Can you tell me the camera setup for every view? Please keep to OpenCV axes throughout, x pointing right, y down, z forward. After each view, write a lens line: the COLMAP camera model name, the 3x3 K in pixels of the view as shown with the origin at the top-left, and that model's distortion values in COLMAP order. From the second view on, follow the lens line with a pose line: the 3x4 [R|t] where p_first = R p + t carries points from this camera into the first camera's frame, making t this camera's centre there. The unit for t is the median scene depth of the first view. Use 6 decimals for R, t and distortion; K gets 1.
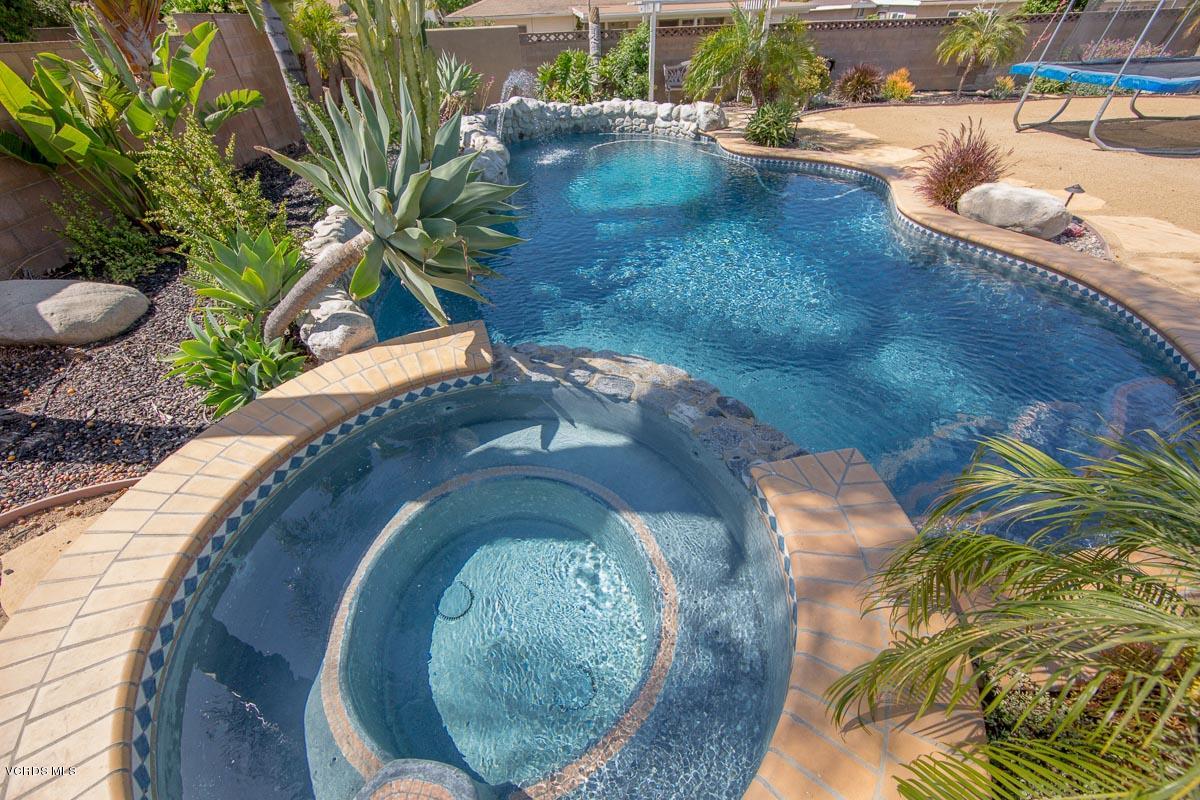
lens RADIAL K [[481.1, 0, 593.4], [0, 481.1, 405.5], [0, 0, 1]] dist [-0.013302, 0.001990]
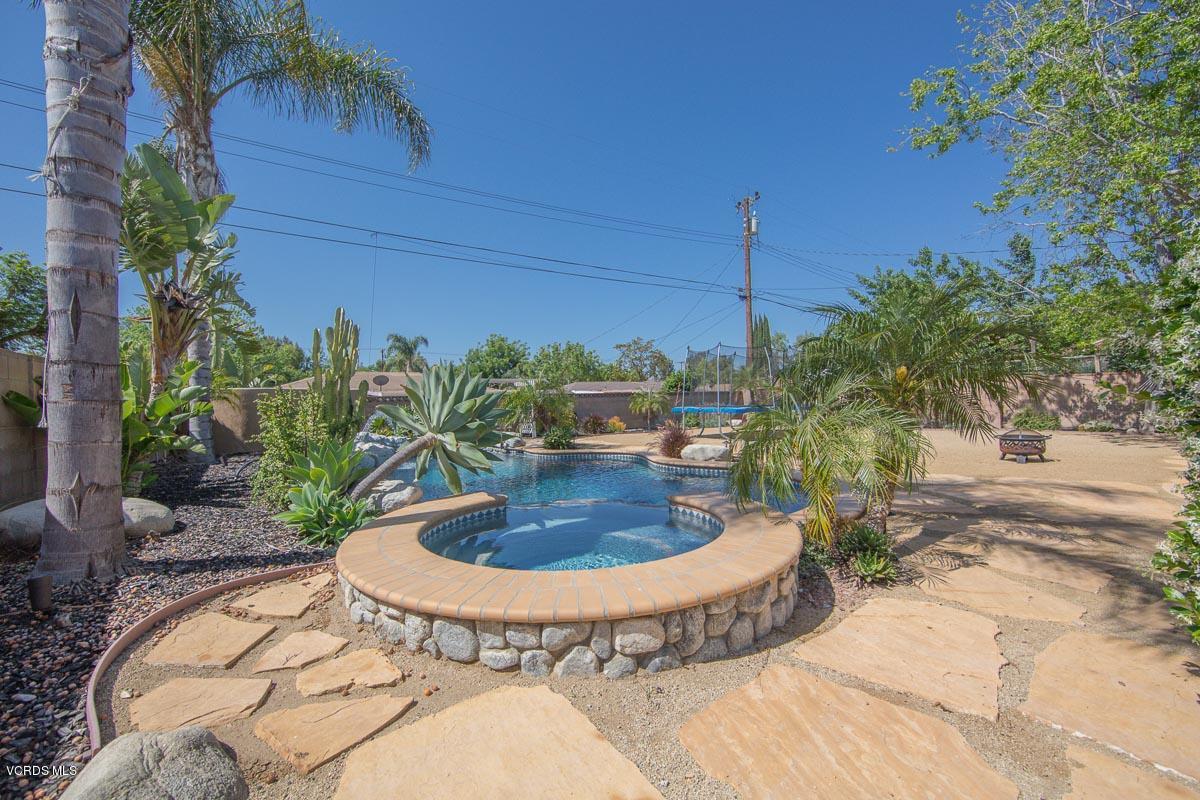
lens RADIAL K [[481.1, 0, 598.7], [0, 481.1, 402.6], [0, 0, 1]] dist [-0.013302, 0.001990]
pose [[0.881328, 0.006029, 0.472466, -0.215985], [0.299108, 0.766947, -0.567738, 0.210308], [-0.365779, 0.641682, 0.674129, -0.141882]]
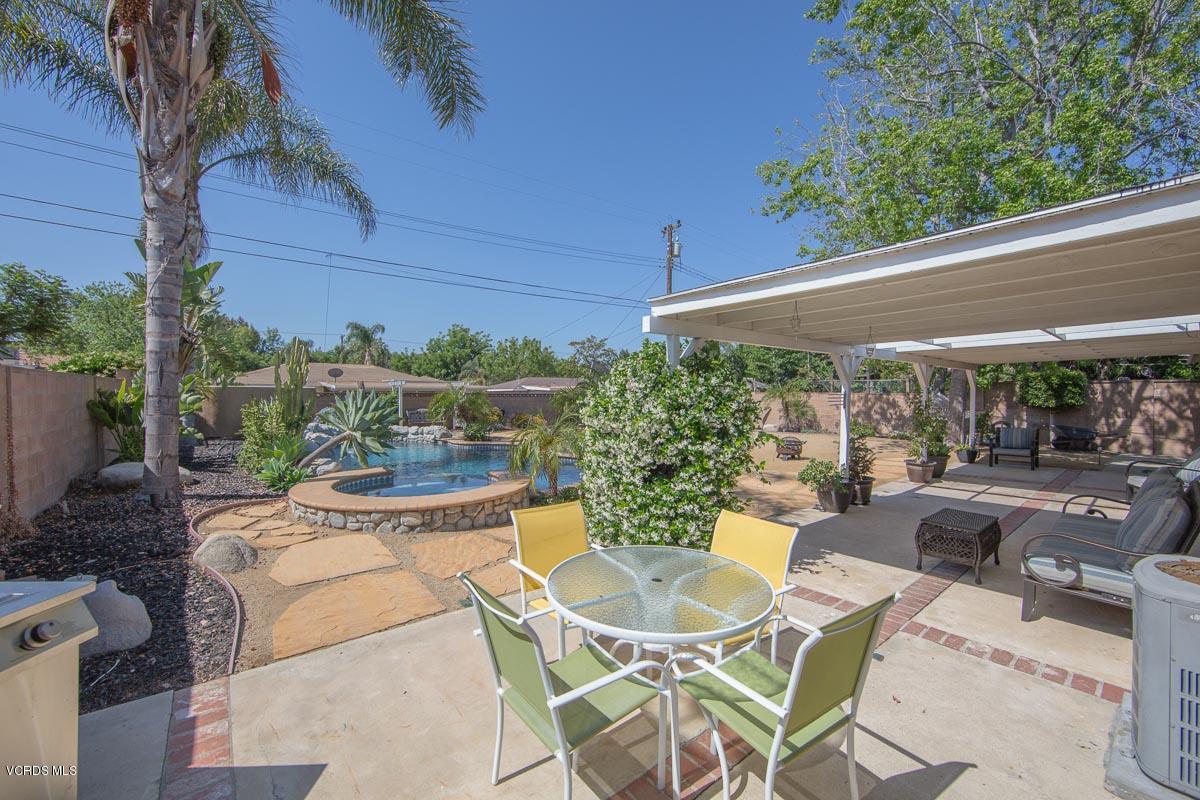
lens RADIAL K [[481.1, 0, 599.6], [0, 481.1, 400.3], [0, 0, 1]] dist [-0.013302, 0.001990]
pose [[0.846201, 0.027161, 0.532171, -0.210237], [0.312321, 0.783891, -0.536628, 0.442106], [-0.431739, 0.620304, 0.654847, -0.490624]]
